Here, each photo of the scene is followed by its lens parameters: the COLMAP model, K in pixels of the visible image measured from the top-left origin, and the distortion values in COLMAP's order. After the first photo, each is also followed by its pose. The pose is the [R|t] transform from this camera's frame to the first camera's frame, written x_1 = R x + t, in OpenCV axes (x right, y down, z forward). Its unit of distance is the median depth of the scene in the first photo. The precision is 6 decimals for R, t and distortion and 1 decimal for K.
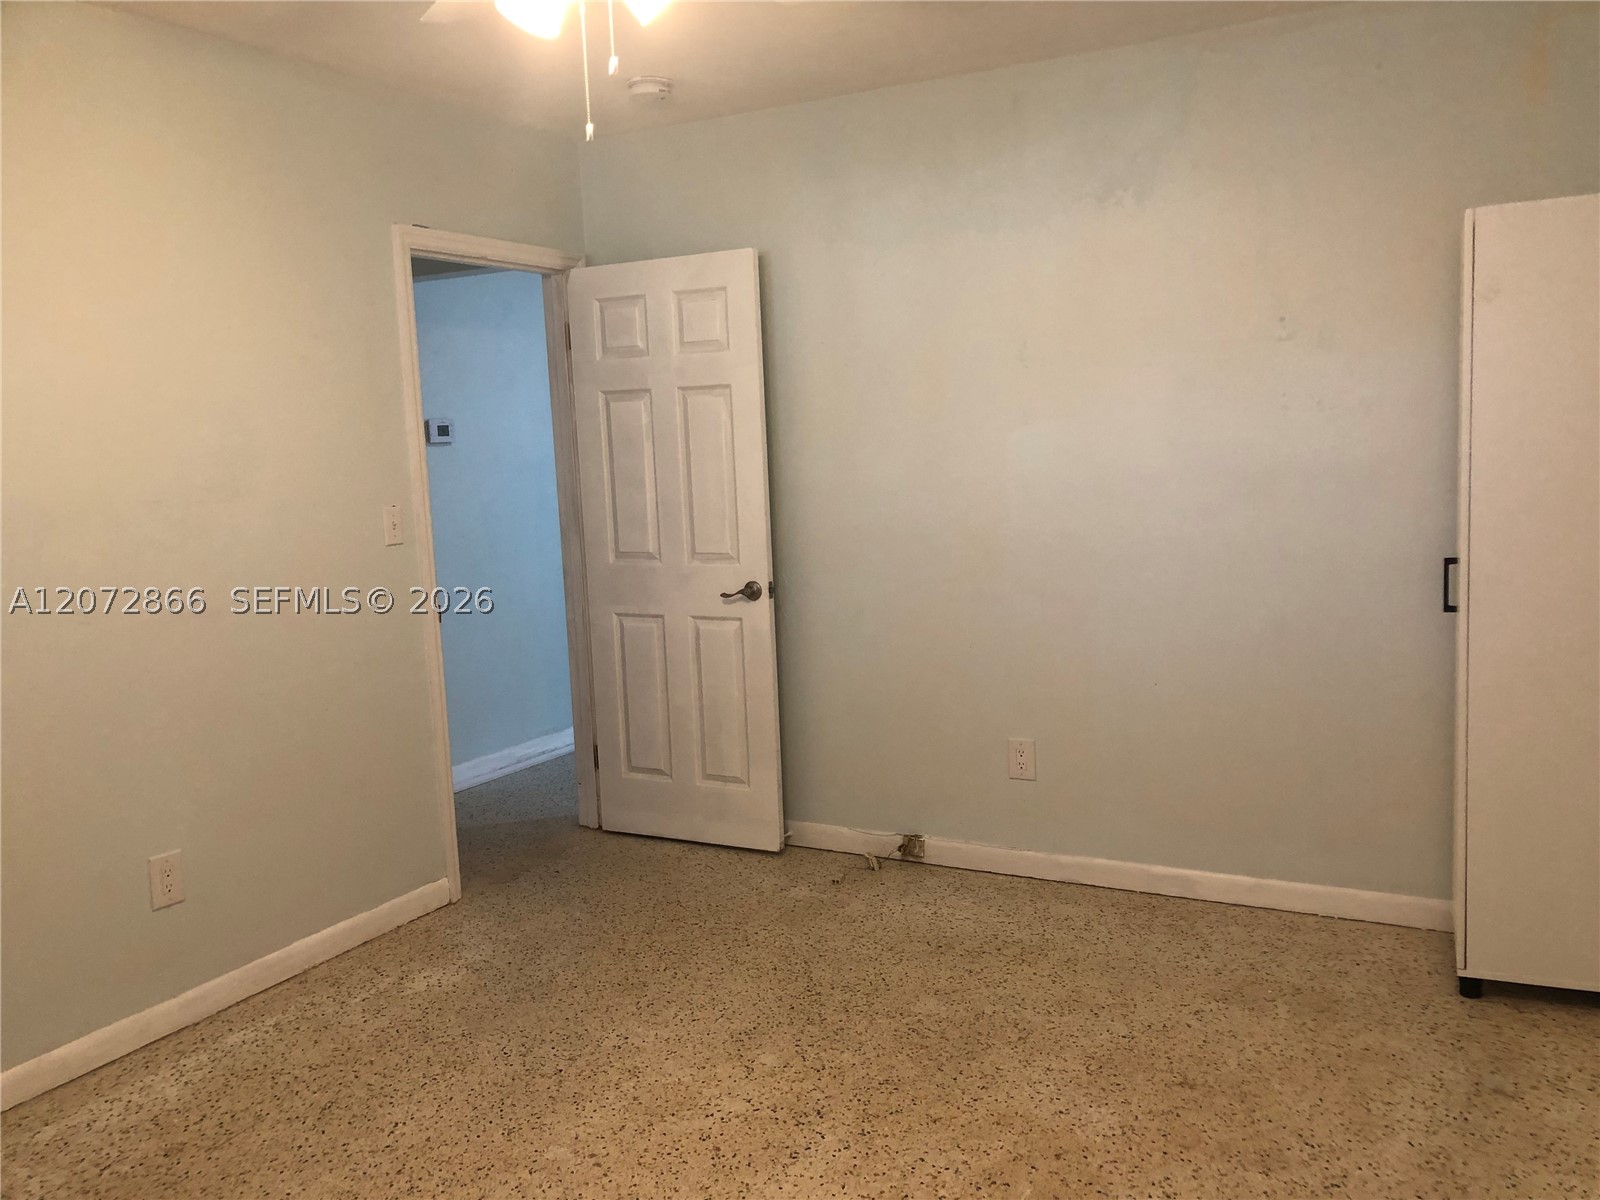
lens RADIAL K [[1327.9, 0, 801.7], [0, 1327.9, 582.6], [0, 0, 1]] dist [0.100984, -0.095722]
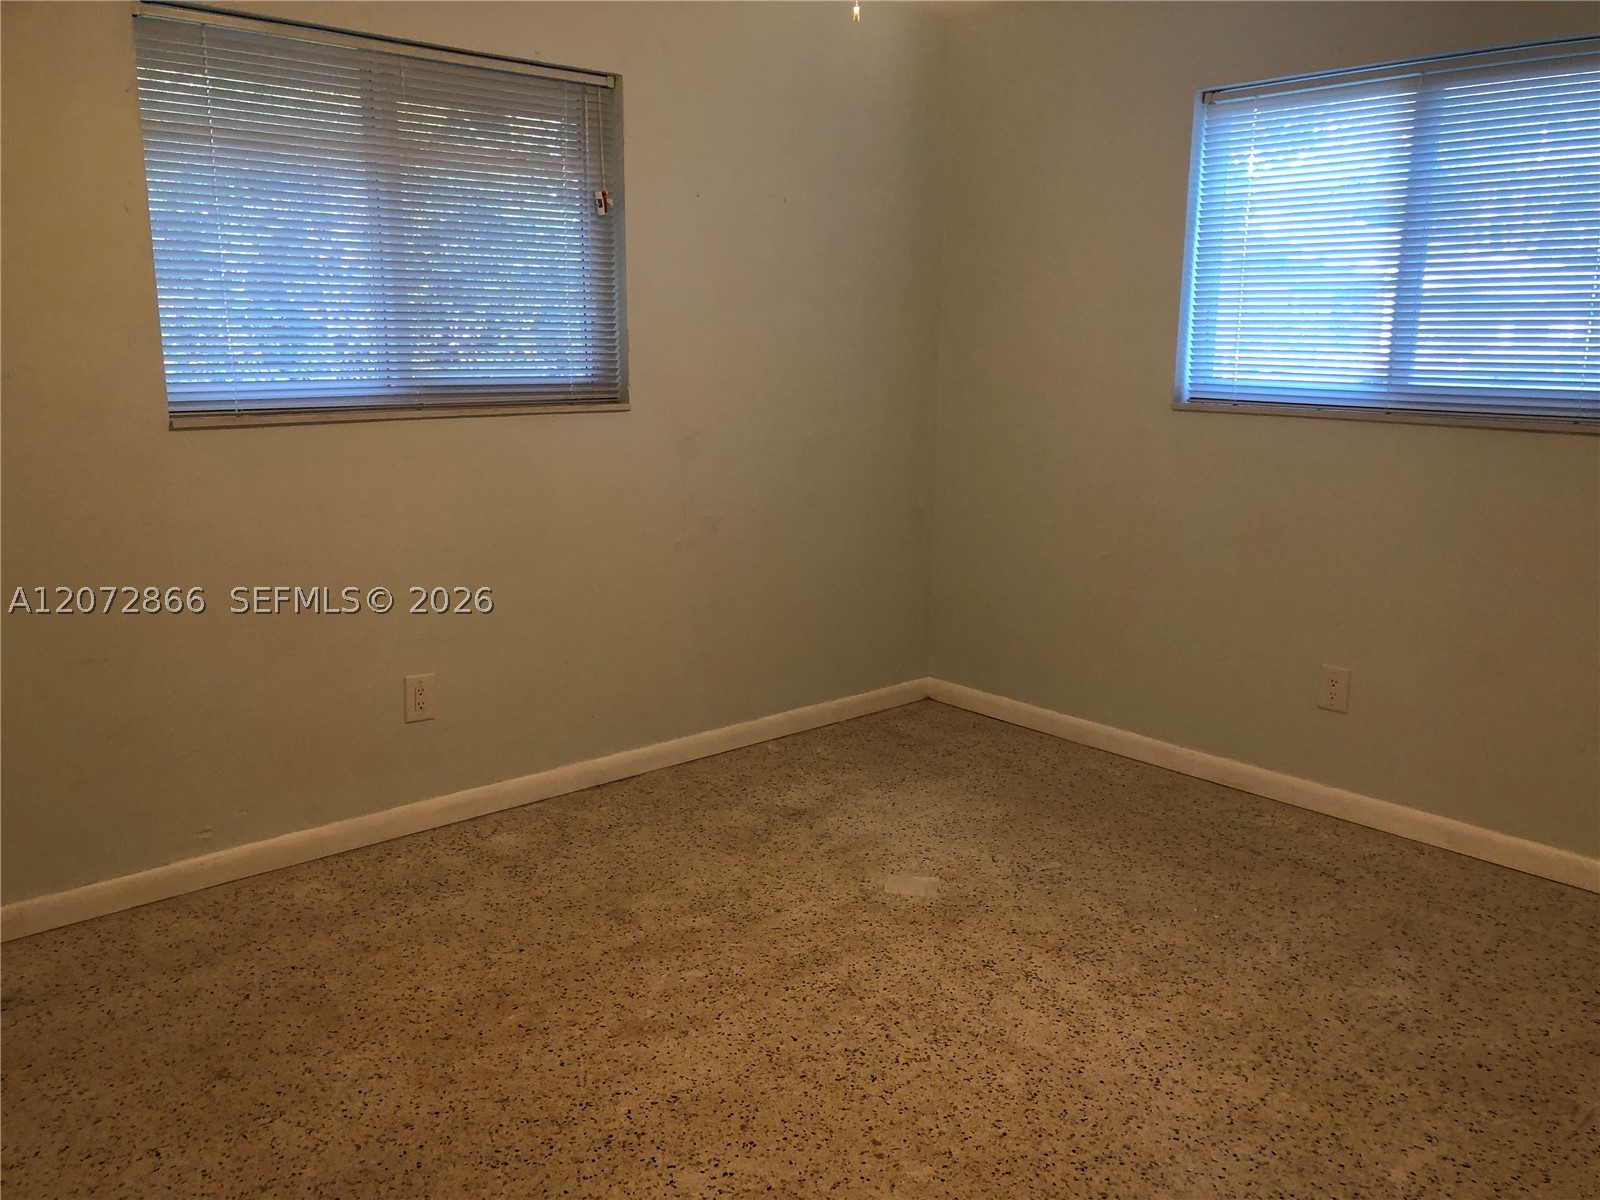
lens RADIAL K [[1327.9, 0, 801.7], [0, 1327.9, 582.6], [0, 0, 1]] dist [0.100984, -0.095722]
pose [[-0.942854, -0.025688, 0.332215, -0.387486], [0.073625, 0.956320, 0.282900, -0.172906], [-0.324971, 0.291192, -0.899778, 1.695551]]
